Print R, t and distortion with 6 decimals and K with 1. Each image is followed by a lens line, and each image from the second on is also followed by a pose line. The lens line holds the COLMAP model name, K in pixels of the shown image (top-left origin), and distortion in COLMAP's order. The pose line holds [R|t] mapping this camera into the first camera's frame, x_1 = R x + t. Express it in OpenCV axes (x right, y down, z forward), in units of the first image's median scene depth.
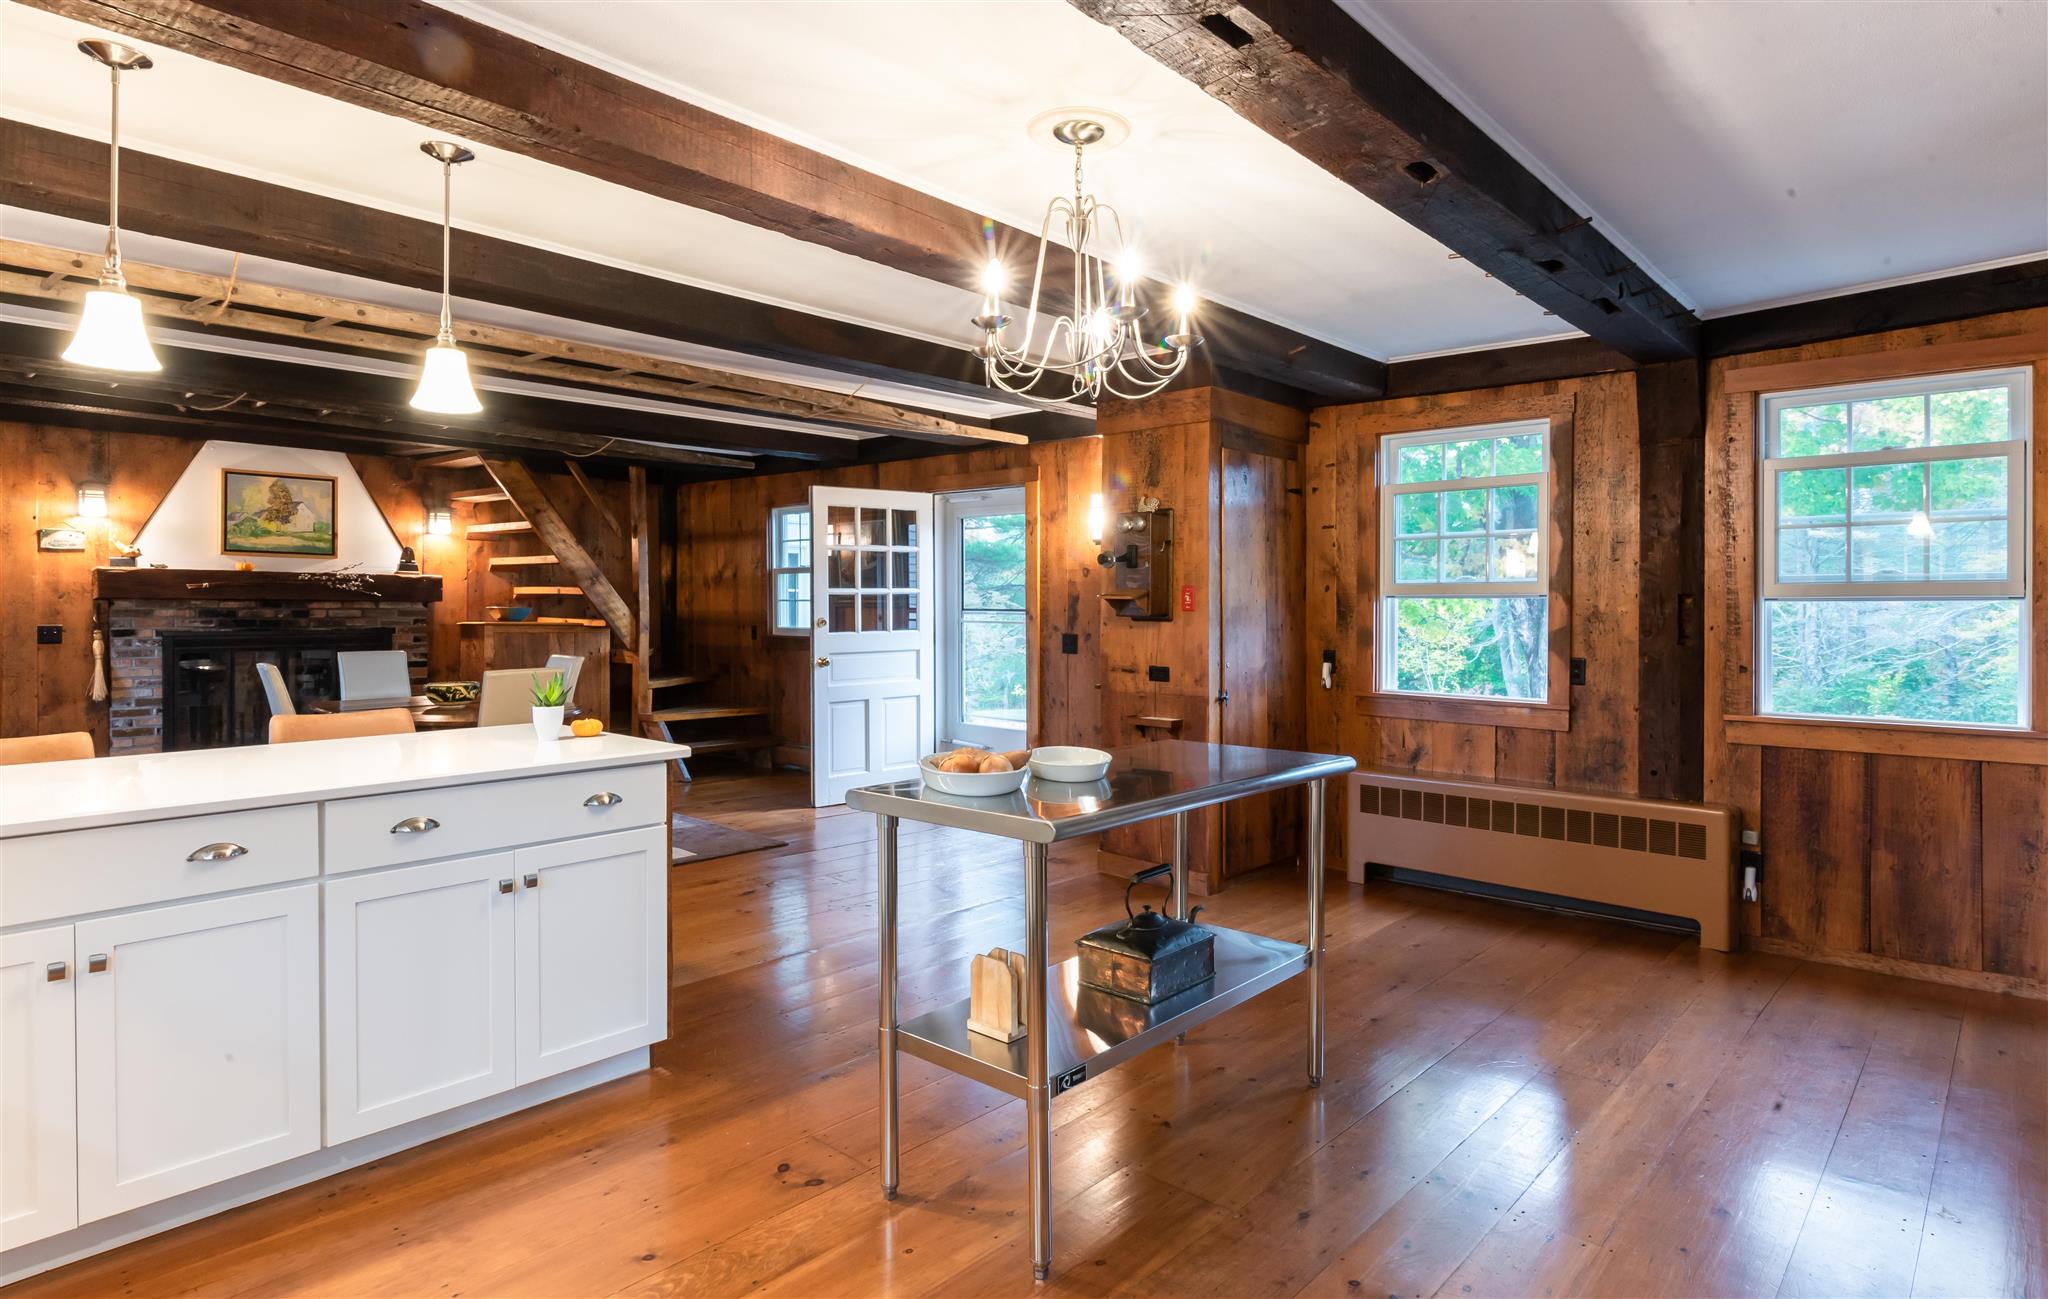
lens RADIAL K [[1094.0, 0, 1026.7], [0, 1094.0, 614.8], [0, 0, 1]] dist [-0.001300, -0.001886]
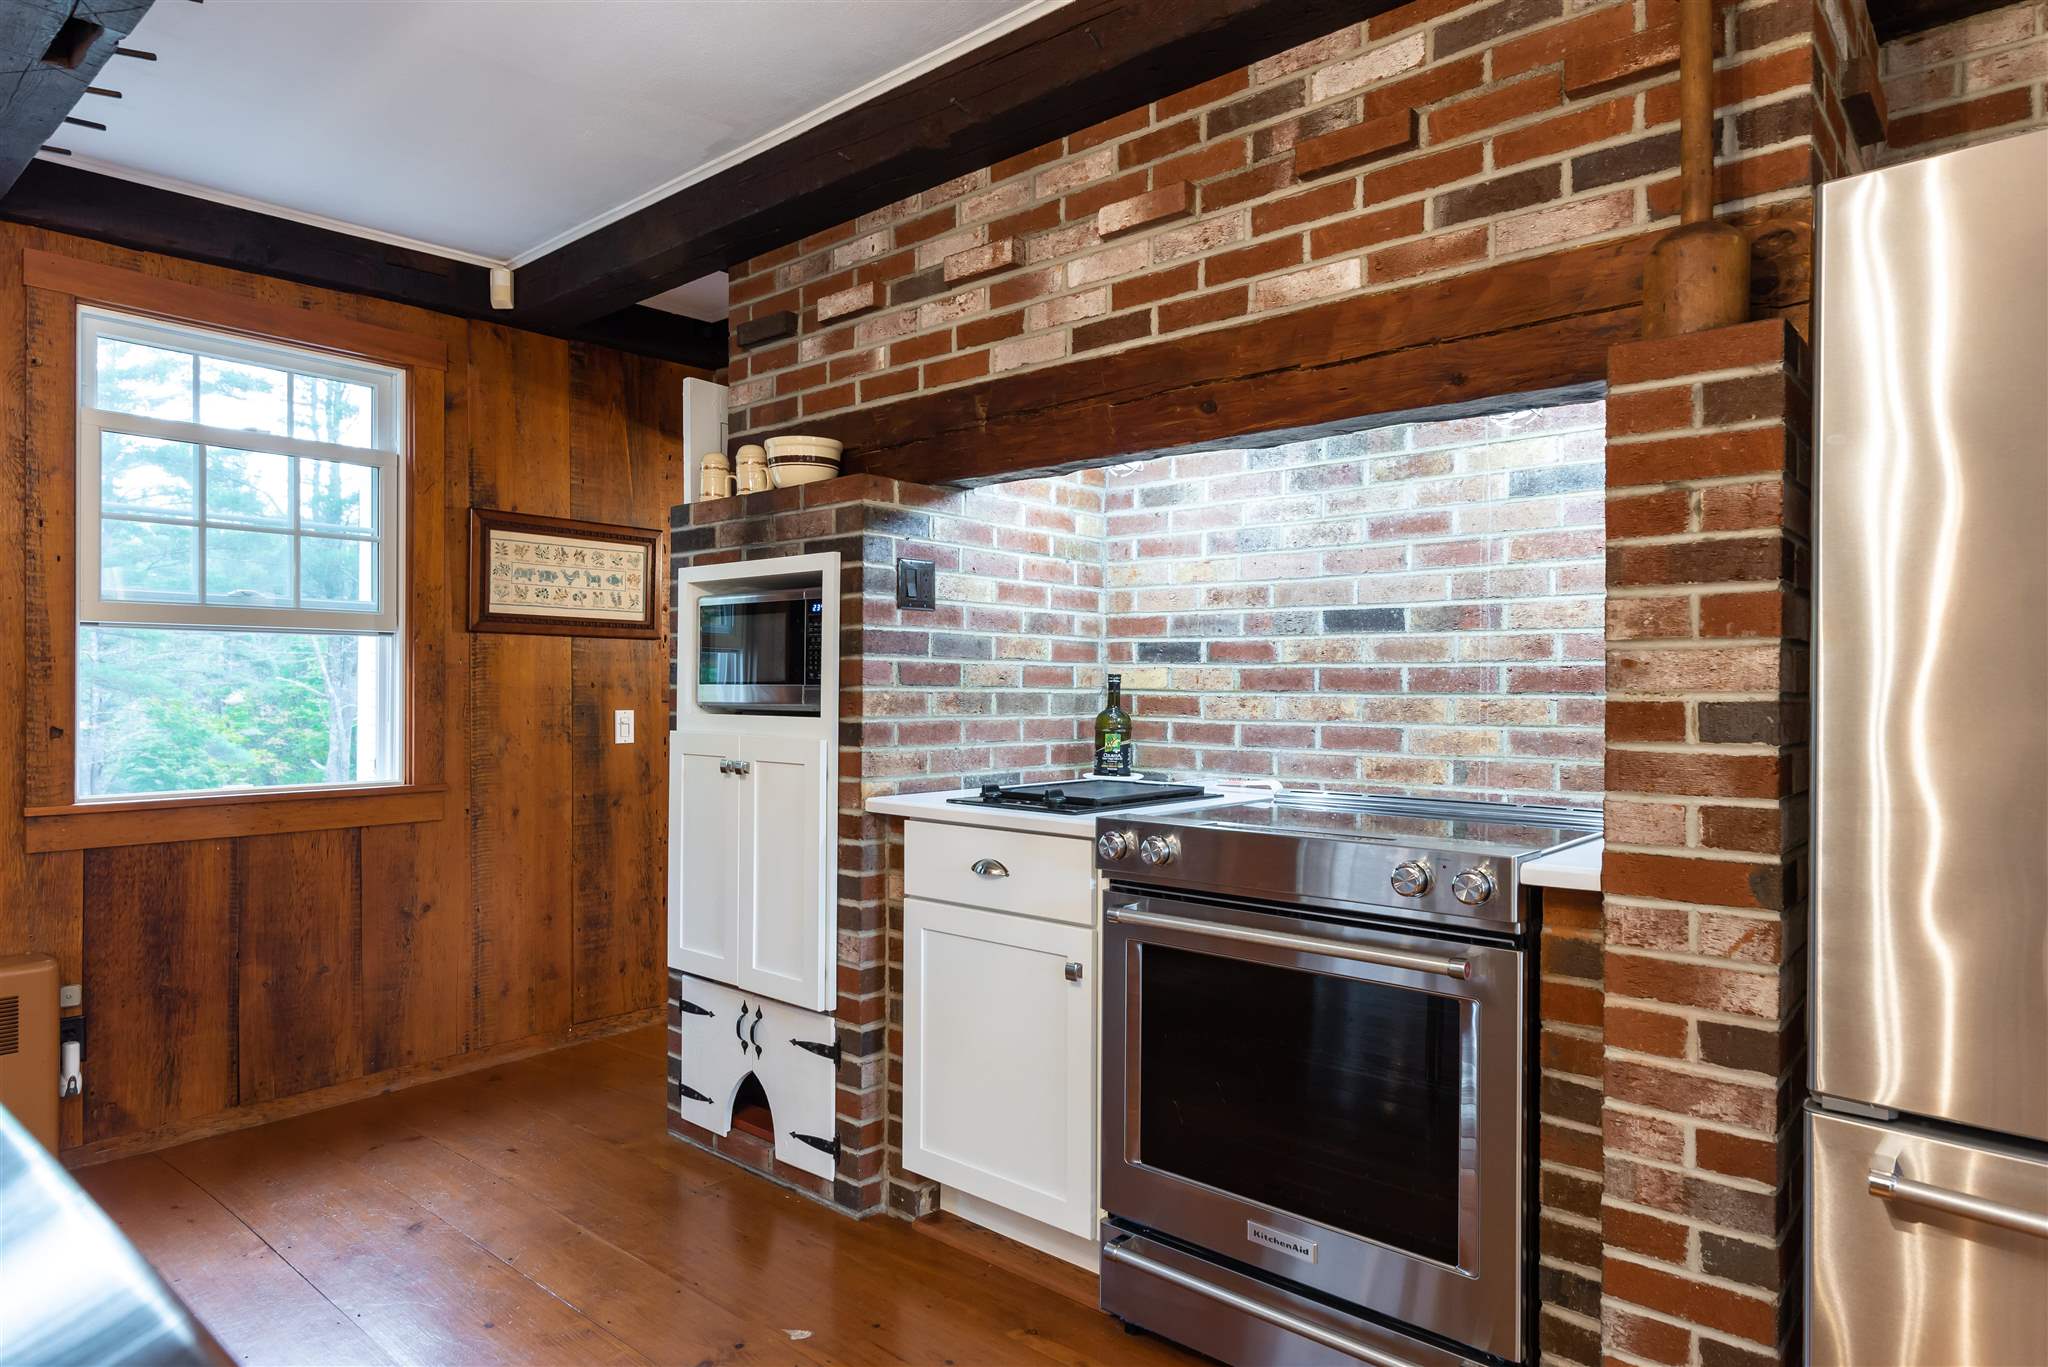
lens RADIAL K [[1179.4, 0, 1028.4], [0, 1179.4, 691.8], [0, 0, 1]] dist [0.003702, -0.000093]
pose [[-0.032021, -0.005693, 0.999471, -0.026728], [0.000181, 0.999984, 0.005702, 0.014088], [-0.999487, 0.000363, -0.032019, 0.287687]]
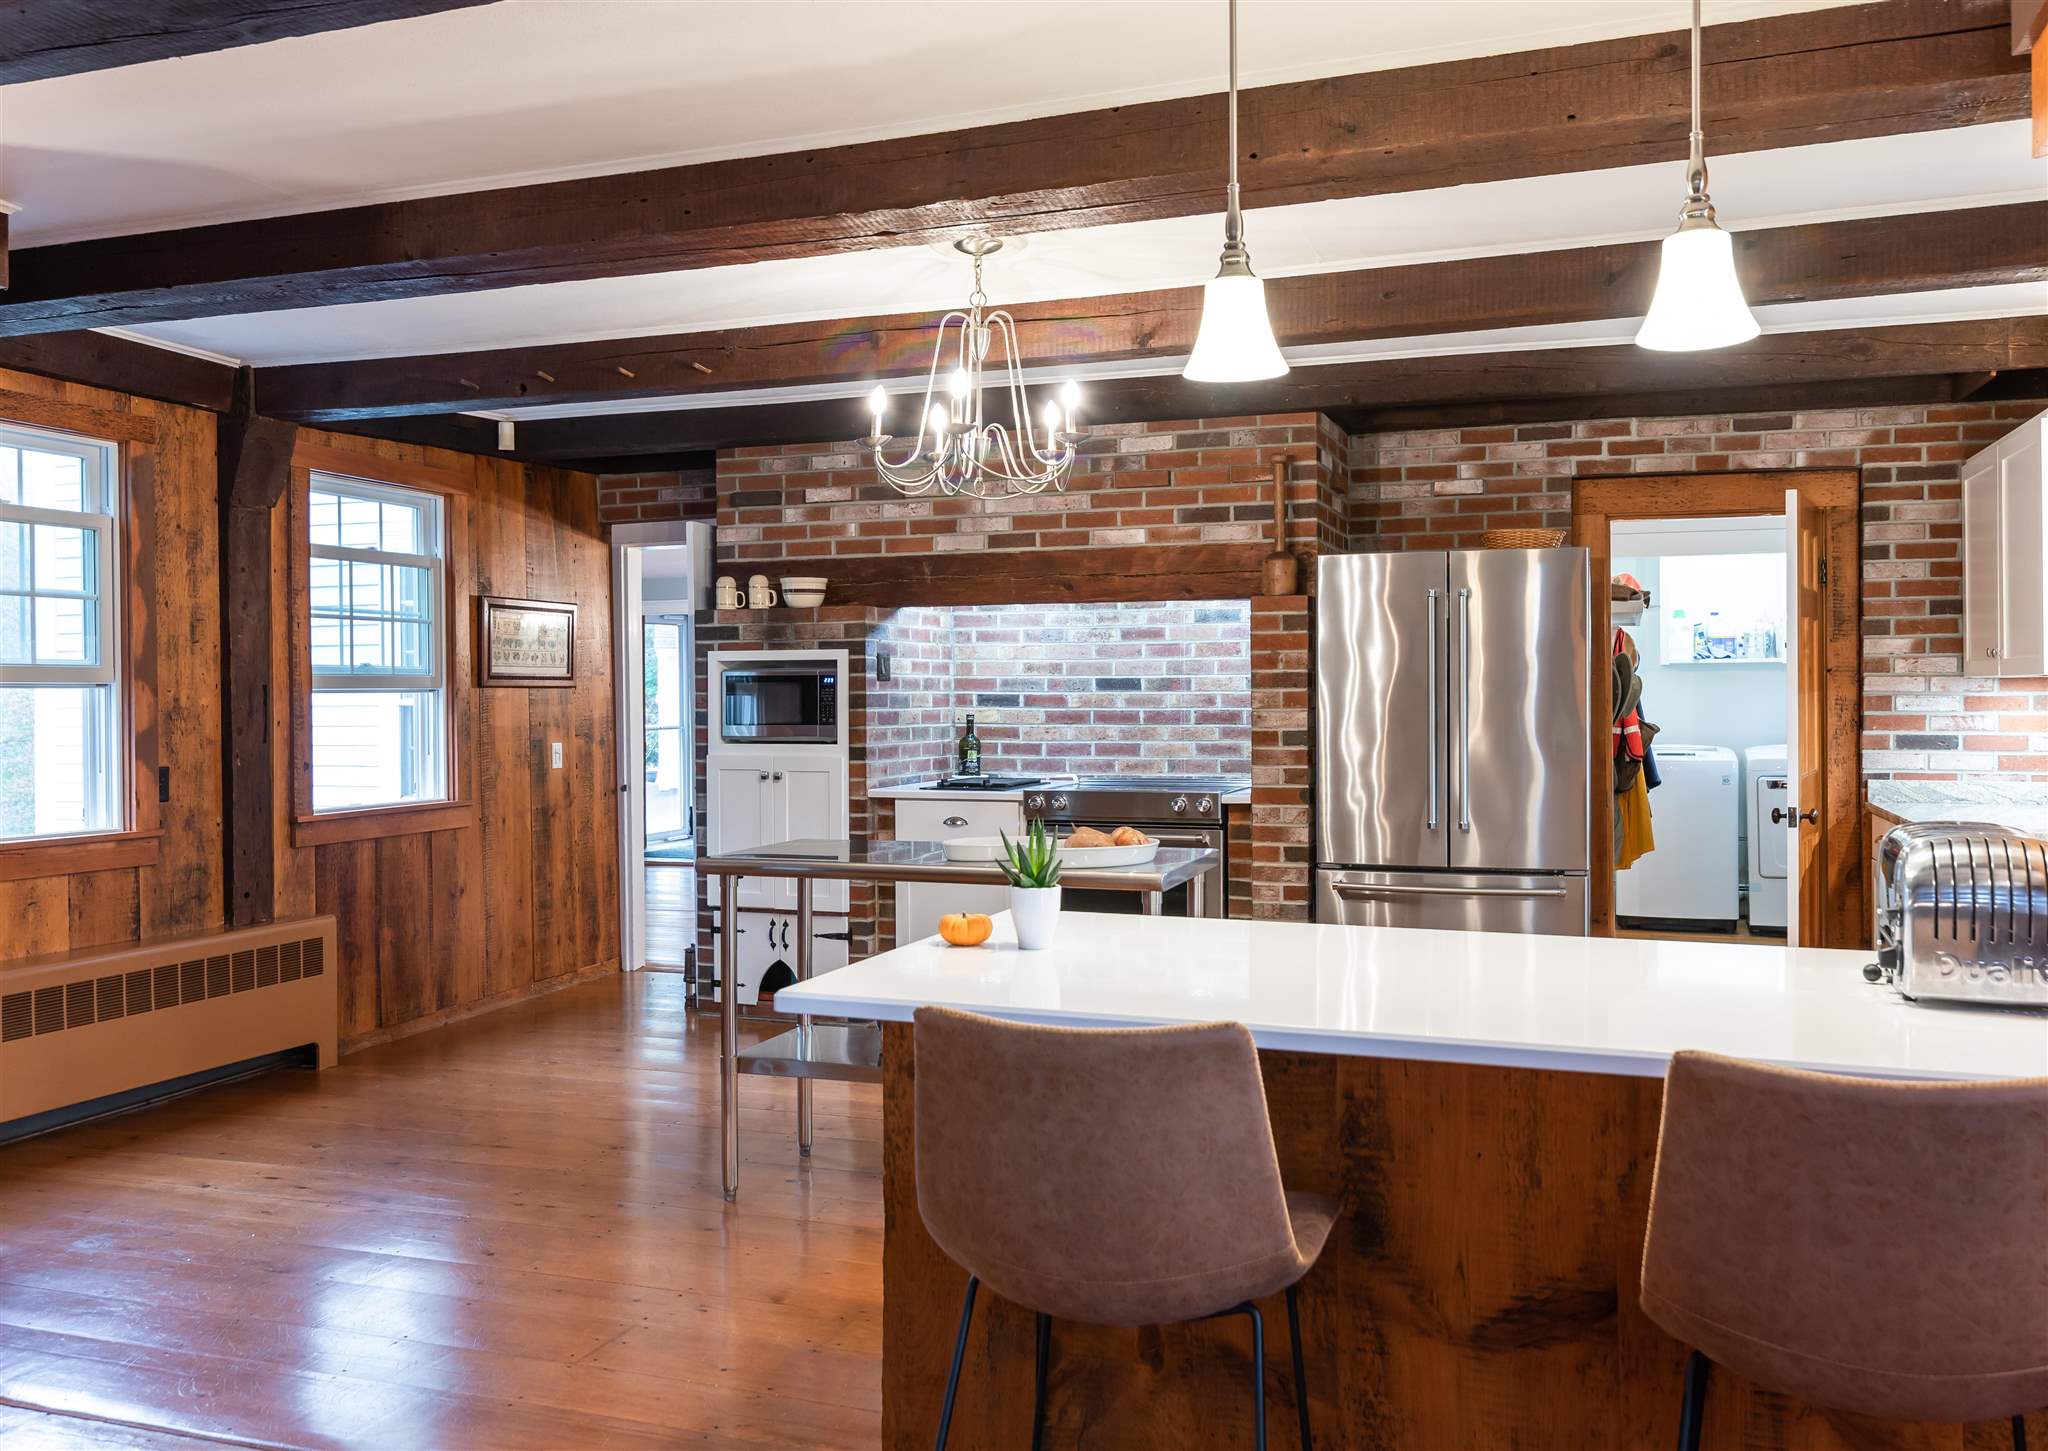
lens RADIAL K [[1664.4, 0, 1033.6], [0, 1664.4, 716.4], [0, 0, 1]] dist [0.000482, 0.001891]
pose [[-0.394039, -0.012595, 0.919007, -0.556437], [0.010249, 0.999784, 0.018097, -0.007376], [-0.919036, 0.016550, -0.393825, 0.616416]]
